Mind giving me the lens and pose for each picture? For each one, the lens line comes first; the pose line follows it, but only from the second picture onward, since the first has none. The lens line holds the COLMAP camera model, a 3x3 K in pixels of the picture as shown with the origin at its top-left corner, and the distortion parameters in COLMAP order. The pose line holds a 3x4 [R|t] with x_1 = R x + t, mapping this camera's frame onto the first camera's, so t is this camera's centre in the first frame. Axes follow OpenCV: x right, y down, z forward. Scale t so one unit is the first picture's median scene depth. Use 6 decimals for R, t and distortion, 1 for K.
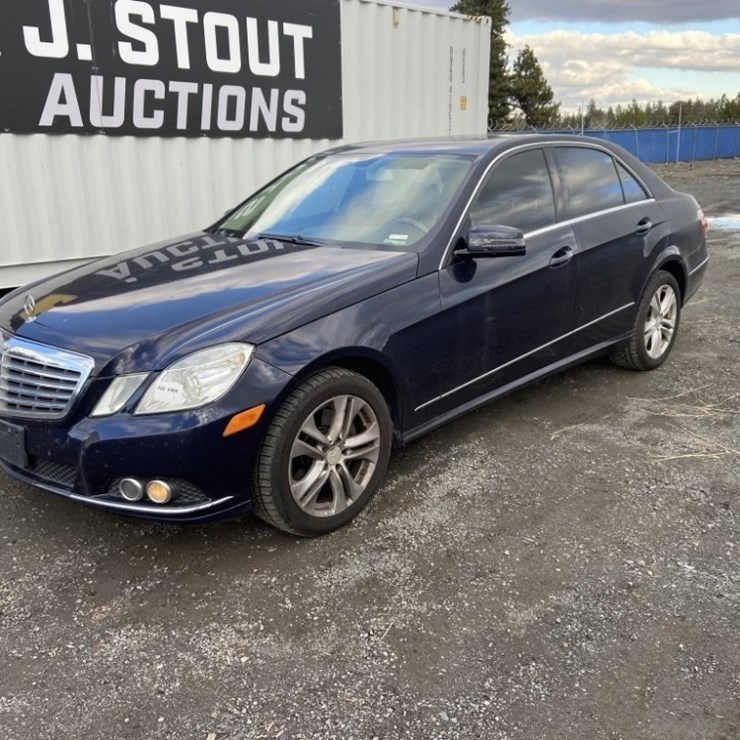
lens RADIAL K [[730.4, 0, 359.4], [0, 730.4, 357.1], [0, 0, 1]] dist [0.038806, 0.000000]
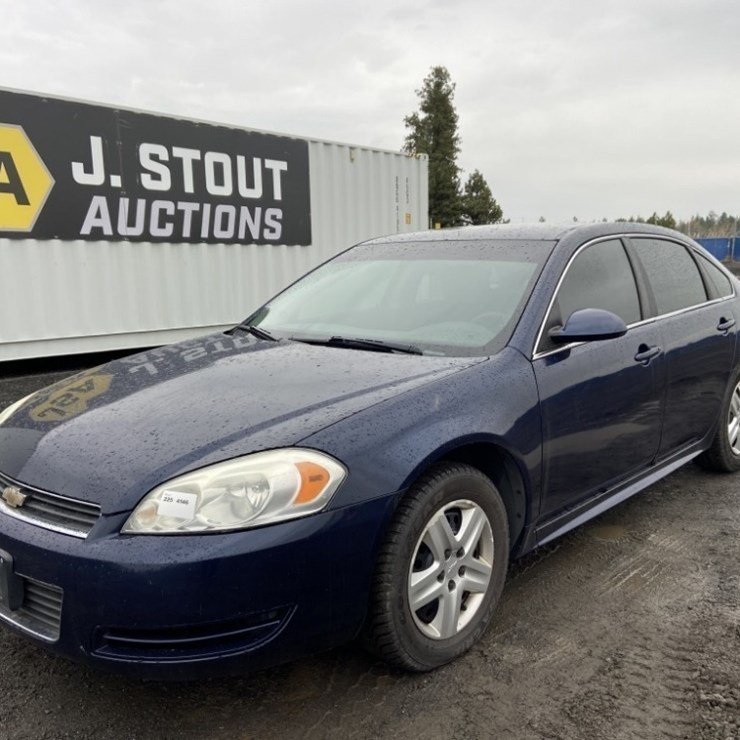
lens RADIAL K [[730.4, 0, 380.6], [0, 730.4, 370.9], [0, 0, 1]] dist [0.038806, 0.000000]
pose [[0.997412, -0.010869, 0.071073, 0.005241], [0.019921, 0.991584, -0.127923, 0.095210], [-0.069084, 0.129008, 0.989234, -0.270603]]
